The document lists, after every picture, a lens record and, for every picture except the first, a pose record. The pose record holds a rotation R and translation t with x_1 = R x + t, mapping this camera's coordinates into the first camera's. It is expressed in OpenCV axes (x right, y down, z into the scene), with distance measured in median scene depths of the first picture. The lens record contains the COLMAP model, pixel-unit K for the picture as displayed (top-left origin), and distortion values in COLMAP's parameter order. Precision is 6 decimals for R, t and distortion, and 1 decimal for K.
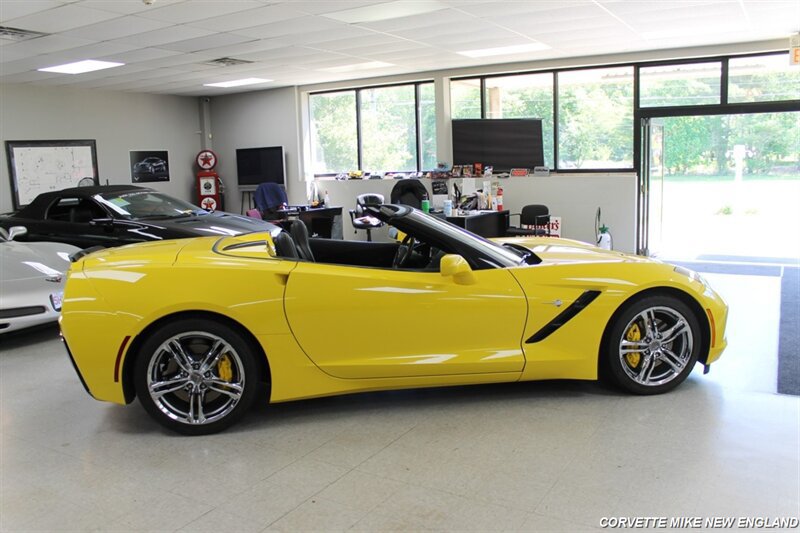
lens RADIAL K [[700.8, 0, 412.2], [0, 700.8, 283.6], [0, 0, 1]] dist [-0.156647, 0.144686]
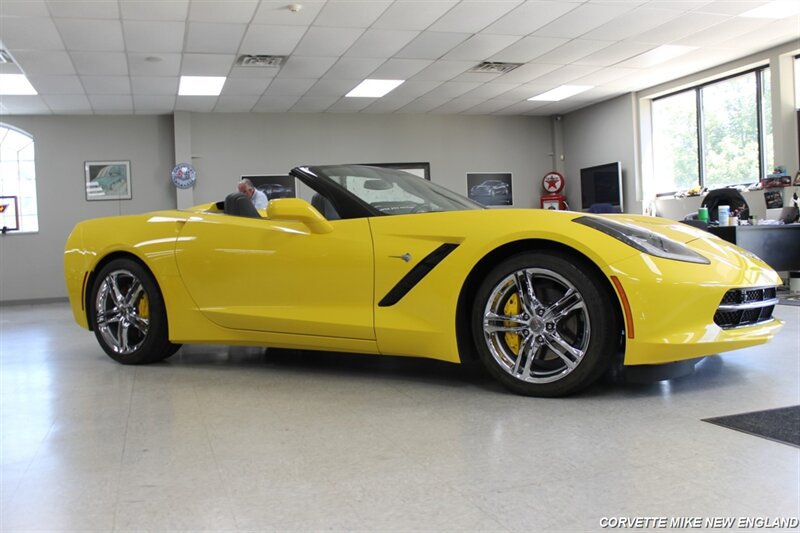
lens RADIAL K [[796.3, 0, 400.0], [0, 796.3, 266.5], [0, 0, 1]] dist [-0.147815, 0.169398]
pose [[0.743841, 0.019263, -0.668079, 0.341756], [-0.096908, 0.992130, -0.079292, 0.046930], [0.661294, 0.123722, 0.739854, 0.129525]]
